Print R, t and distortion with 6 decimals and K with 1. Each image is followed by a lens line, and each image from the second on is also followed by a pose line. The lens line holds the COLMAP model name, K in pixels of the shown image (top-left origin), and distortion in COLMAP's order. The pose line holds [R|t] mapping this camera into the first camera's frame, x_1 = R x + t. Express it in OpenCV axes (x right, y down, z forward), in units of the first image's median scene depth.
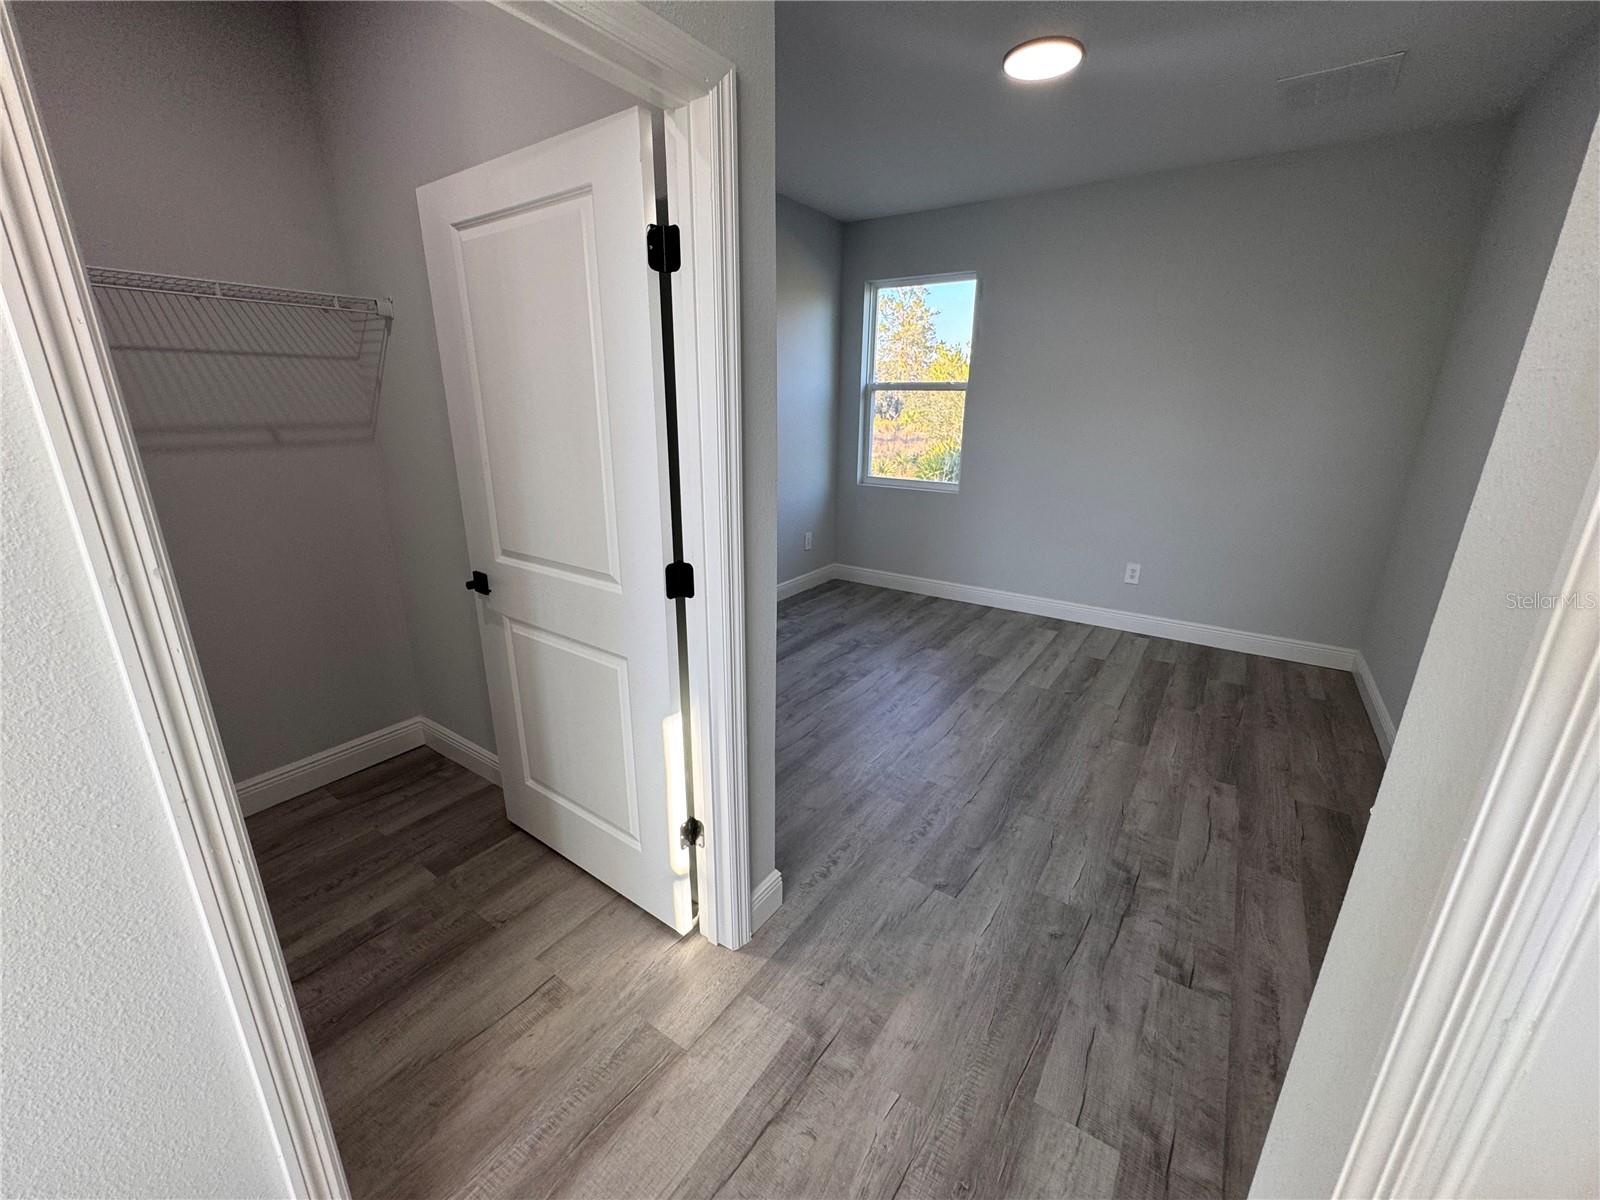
lens RADIAL K [[638.8, 0, 801.6], [0, 638.8, 599.5], [0, 0, 1]] dist [-0.001679, -0.000041]
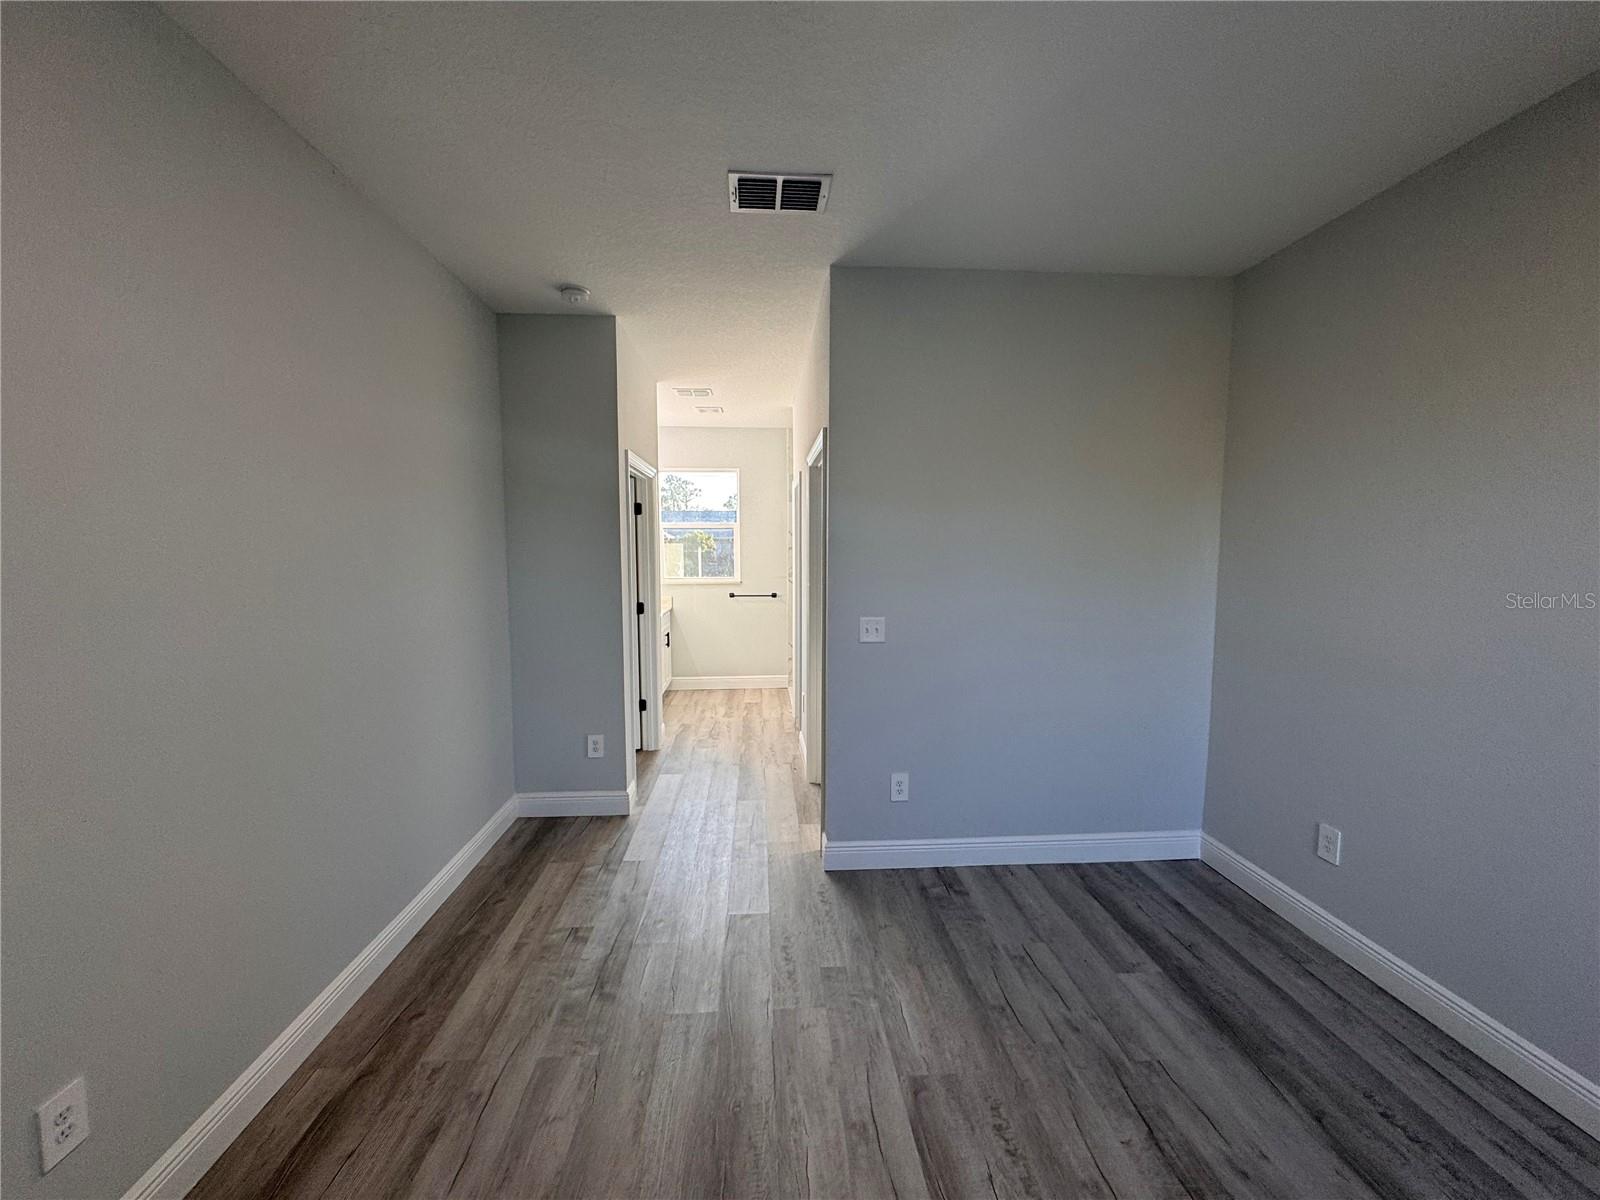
lens RADIAL K [[638.8, 0, 800.2], [0, 638.8, 599.2], [0, 0, 1]] dist [-0.001679, -0.000041]
pose [[-0.786056, 0.039375, -0.616899, 0.835334], [-0.191855, 0.933146, 0.304023, -0.526481], [0.587628, 0.357334, -0.725951, 1.641006]]
